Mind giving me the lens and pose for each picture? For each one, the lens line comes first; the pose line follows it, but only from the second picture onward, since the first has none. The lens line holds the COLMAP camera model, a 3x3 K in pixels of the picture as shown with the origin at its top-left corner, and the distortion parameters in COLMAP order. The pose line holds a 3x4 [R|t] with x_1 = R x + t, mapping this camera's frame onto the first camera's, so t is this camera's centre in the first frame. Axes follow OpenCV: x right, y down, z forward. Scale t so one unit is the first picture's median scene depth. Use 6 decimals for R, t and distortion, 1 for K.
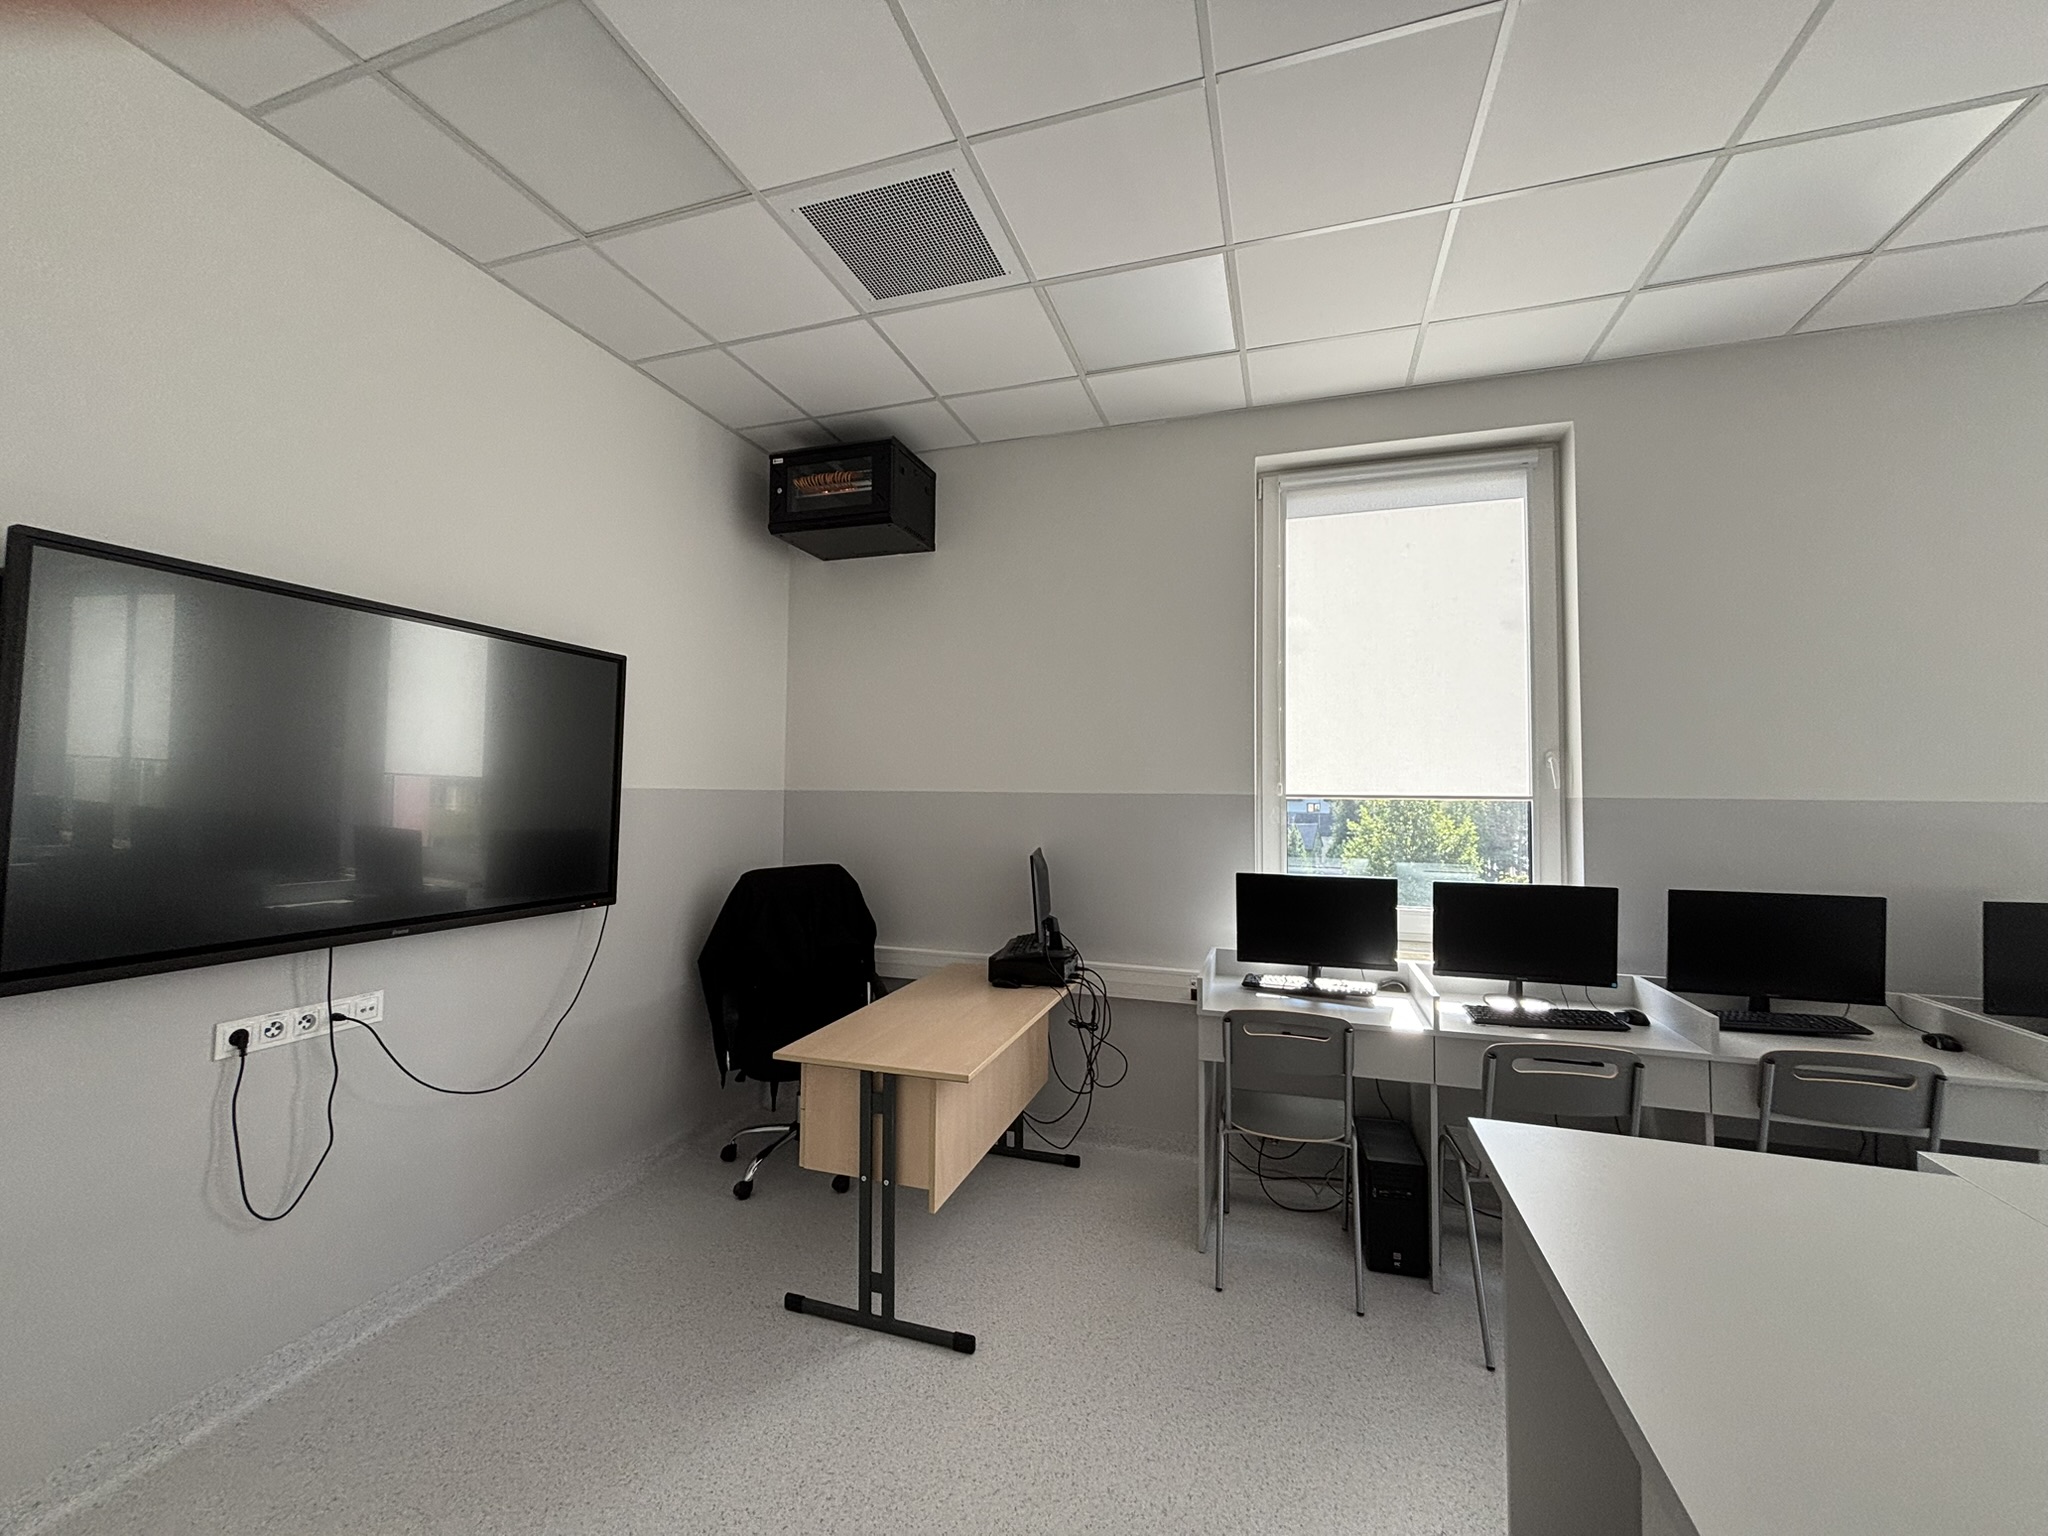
lens RADIAL K [[839.7, 0, 1024.0], [0, 839.7, 768.0], [0, 0, 1]] dist [-0.000002, 0.000054]
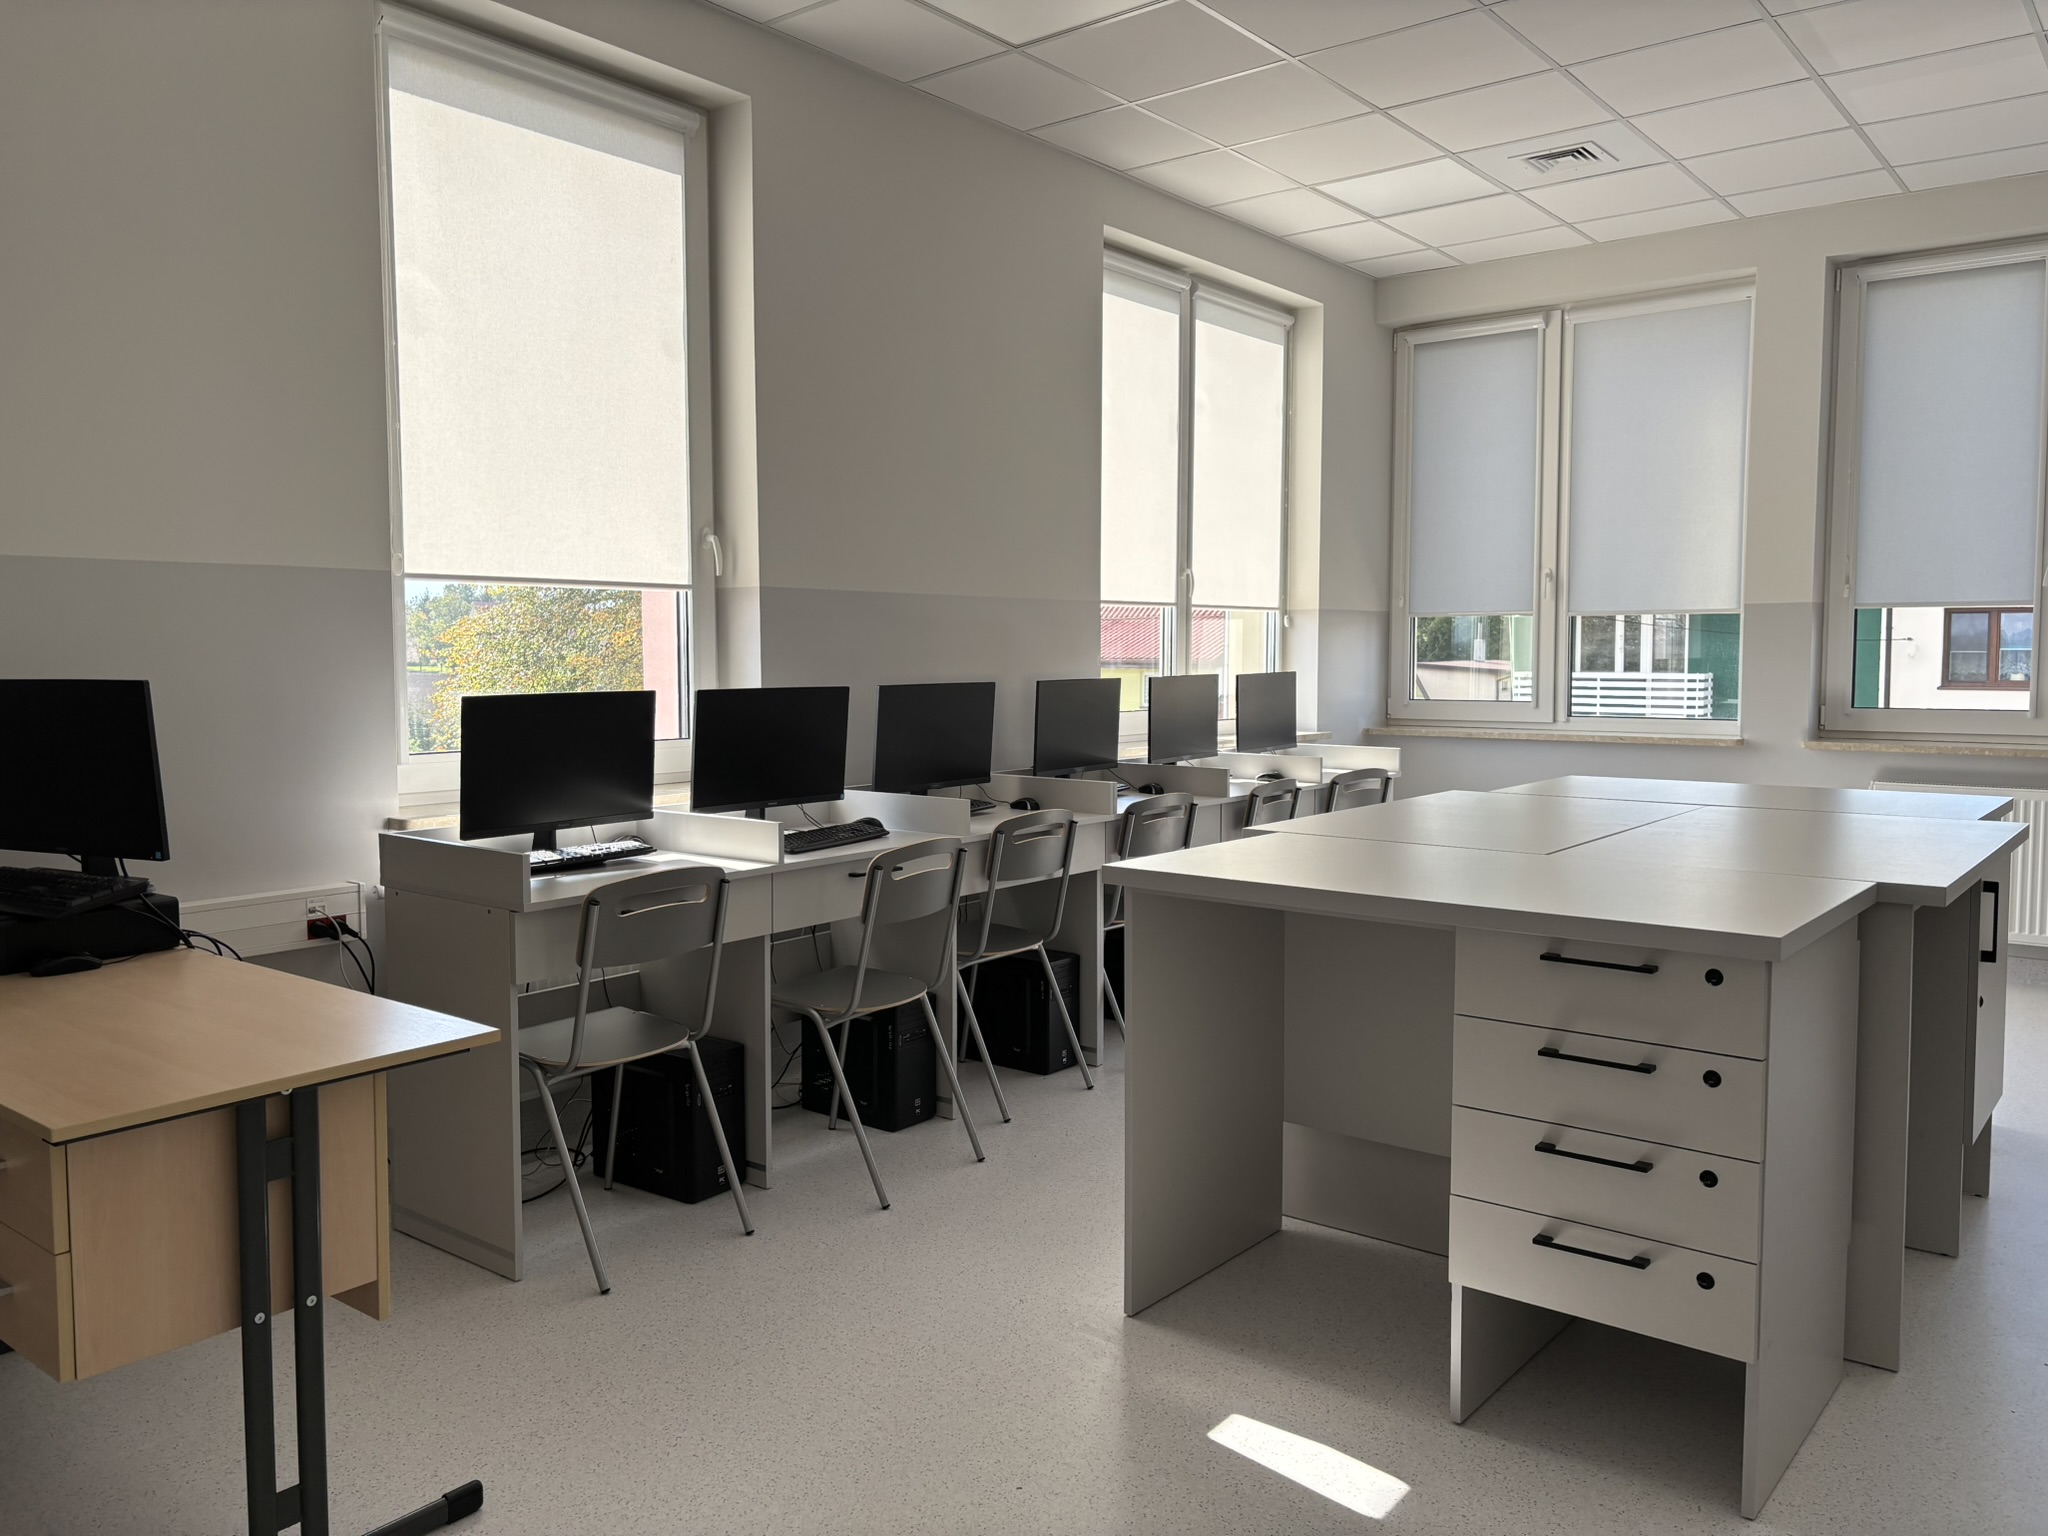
lens RADIAL K [[1560.2, 0, 1024.0], [0, 1560.2, 768.0], [0, 0, 1]] dist [0.038104, -0.000250]
pose [[0.341923, -0.099903, 0.934403, -0.706552], [-0.055067, 0.990494, 0.126051, 0.005622], [-0.938113, -0.094554, 0.333171, 0.223389]]
